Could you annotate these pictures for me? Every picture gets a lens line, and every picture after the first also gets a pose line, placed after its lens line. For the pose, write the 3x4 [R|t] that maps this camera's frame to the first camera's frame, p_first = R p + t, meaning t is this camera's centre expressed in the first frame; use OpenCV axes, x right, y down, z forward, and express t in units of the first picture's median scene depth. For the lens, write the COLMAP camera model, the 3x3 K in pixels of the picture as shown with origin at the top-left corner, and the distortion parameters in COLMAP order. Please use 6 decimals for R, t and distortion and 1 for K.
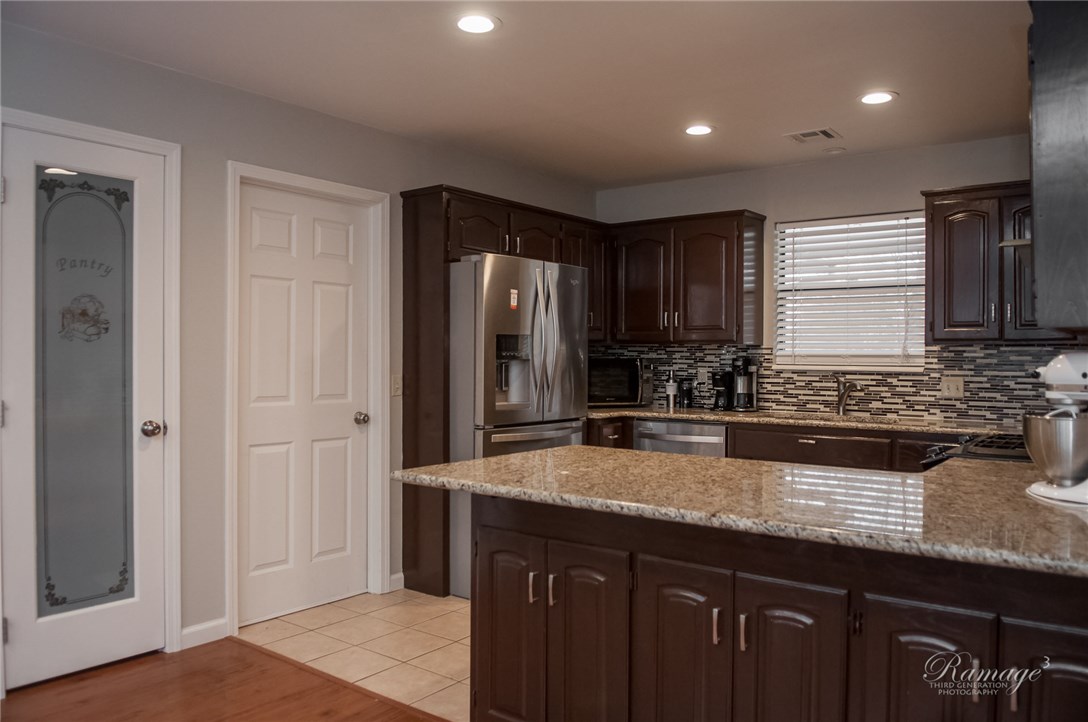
lens RADIAL K [[831.7, 0, 522.1], [0, 831.7, 358.5], [0, 0, 1]] dist [-0.019569, -0.034088]
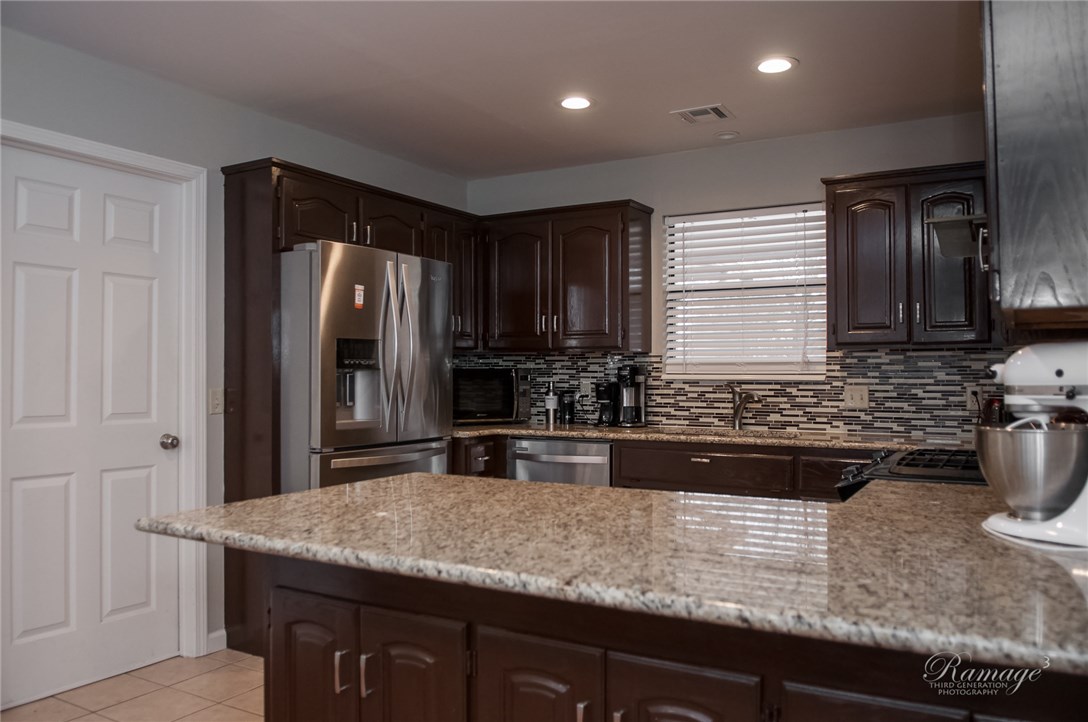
lens RADIAL K [[831.7, 0, 526.2], [0, 831.7, 361.9], [0, 0, 1]] dist [-0.019569, -0.034088]
pose [[0.991951, -0.004402, 0.126548, 0.050073], [0.006568, 0.999839, -0.016701, 0.009456], [-0.126454, 0.017398, 0.991820, 0.149647]]
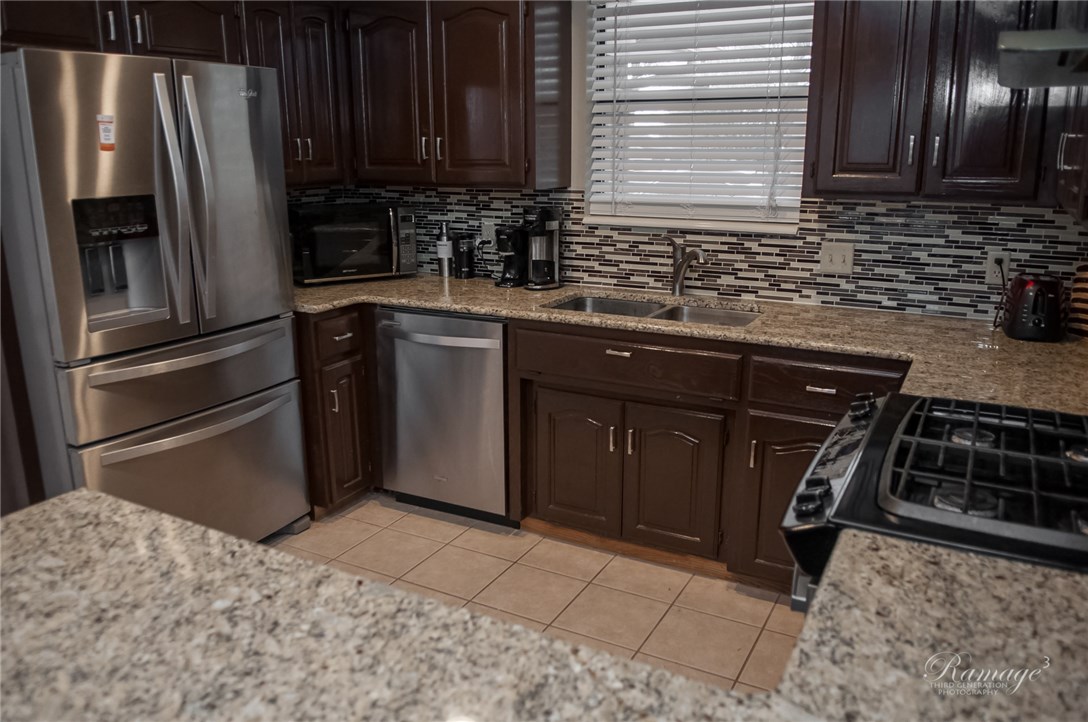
lens RADIAL K [[831.7, 0, 527.0], [0, 831.7, 361.0], [0, 0, 1]] dist [-0.019569, -0.034088]
pose [[0.987474, -0.050109, 0.149615, 0.172658], [0.011605, 0.968728, 0.247853, -0.054160], [-0.157356, -0.243012, 0.957175, 0.384347]]
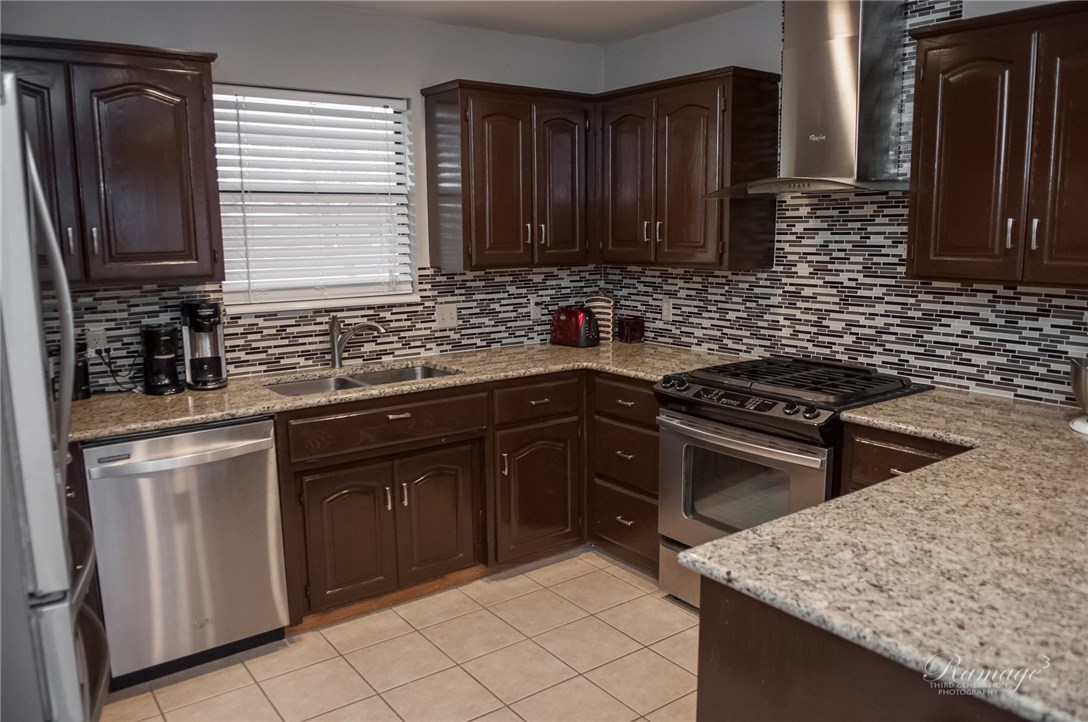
lens RADIAL K [[831.7, 0, 539.0], [0, 831.7, 358.9], [0, 0, 1]] dist [-0.019569, -0.034088]
pose [[0.258044, -0.164967, 0.951945, -0.299910], [0.014651, 0.985869, 0.166875, -0.066522], [-0.966022, -0.029114, 0.256815, 0.689403]]
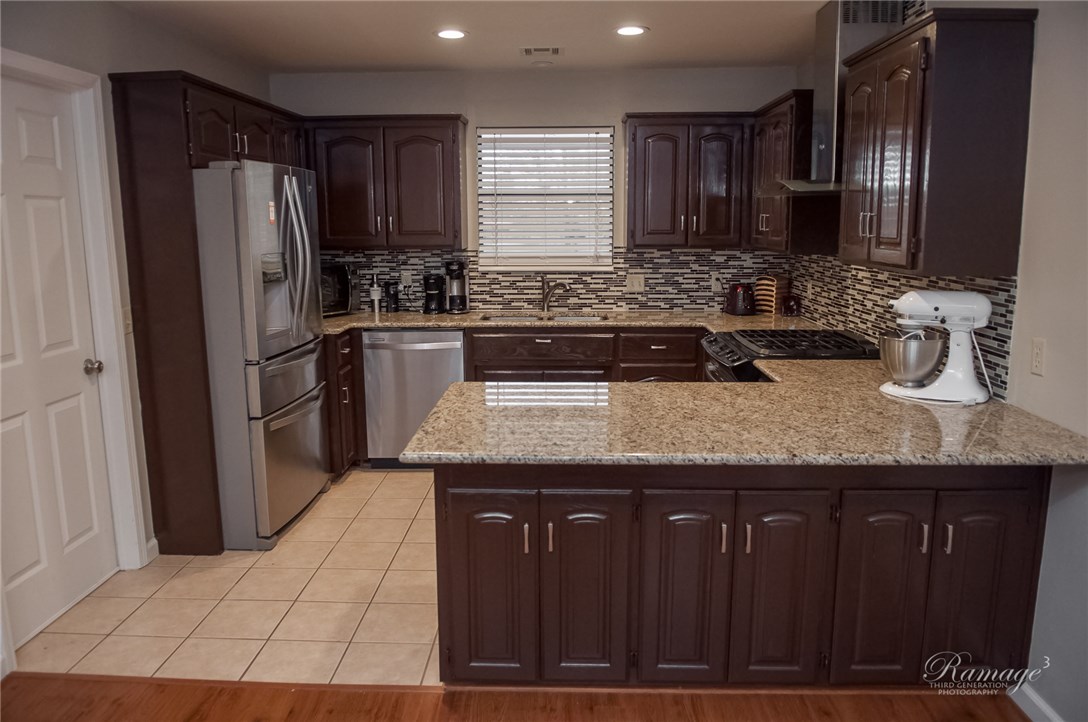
lens RADIAL K [[831.7, 0, 532.9], [0, 831.7, 362.0], [0, 0, 1]] dist [-0.019569, -0.034088]
pose [[0.808805, -0.112390, 0.577238, -0.305257], [0.013562, 0.984872, 0.172754, -0.062865], [-0.587921, -0.131895, 0.798093, 0.119782]]
